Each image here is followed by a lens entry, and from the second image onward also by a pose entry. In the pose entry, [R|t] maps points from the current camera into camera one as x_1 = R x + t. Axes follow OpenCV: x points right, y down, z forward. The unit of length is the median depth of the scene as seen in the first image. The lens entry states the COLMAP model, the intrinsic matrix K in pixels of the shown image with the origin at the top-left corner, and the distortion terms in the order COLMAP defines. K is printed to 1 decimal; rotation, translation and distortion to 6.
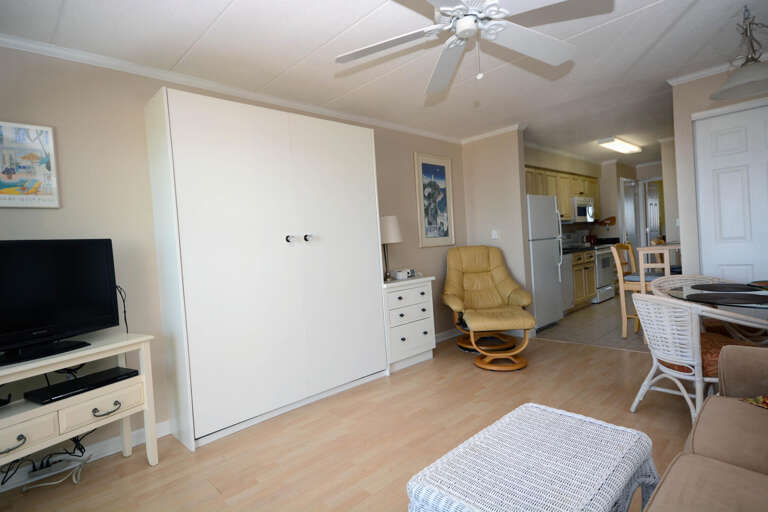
lens RADIAL K [[405.4, 0, 377.3], [0, 405.4, 254.1], [0, 0, 1]] dist [0.019394, 0.002004]
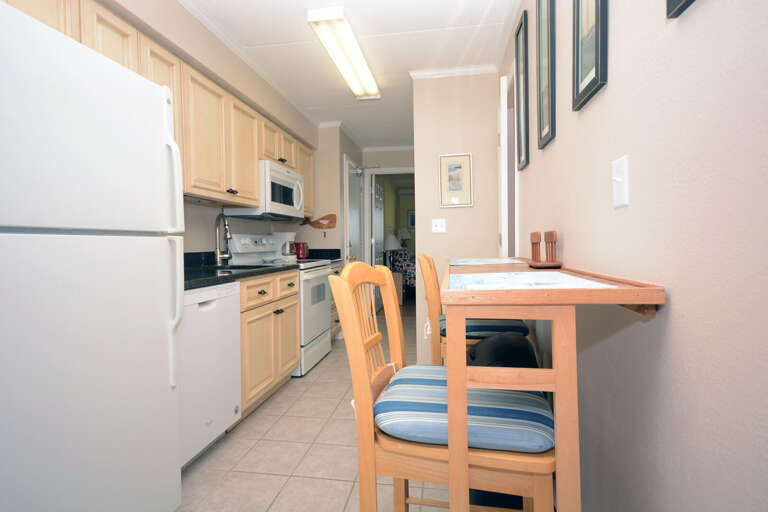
lens RADIAL K [[405.4, 0, 381.6], [0, 405.4, 252.2], [0, 0, 1]] dist [0.019394, 0.002004]
pose [[0.792832, 0.046757, 0.607644, 0.282743], [-0.028488, 0.998806, -0.039686, -0.014004], [-0.608774, 0.014154, 0.793218, 0.497390]]
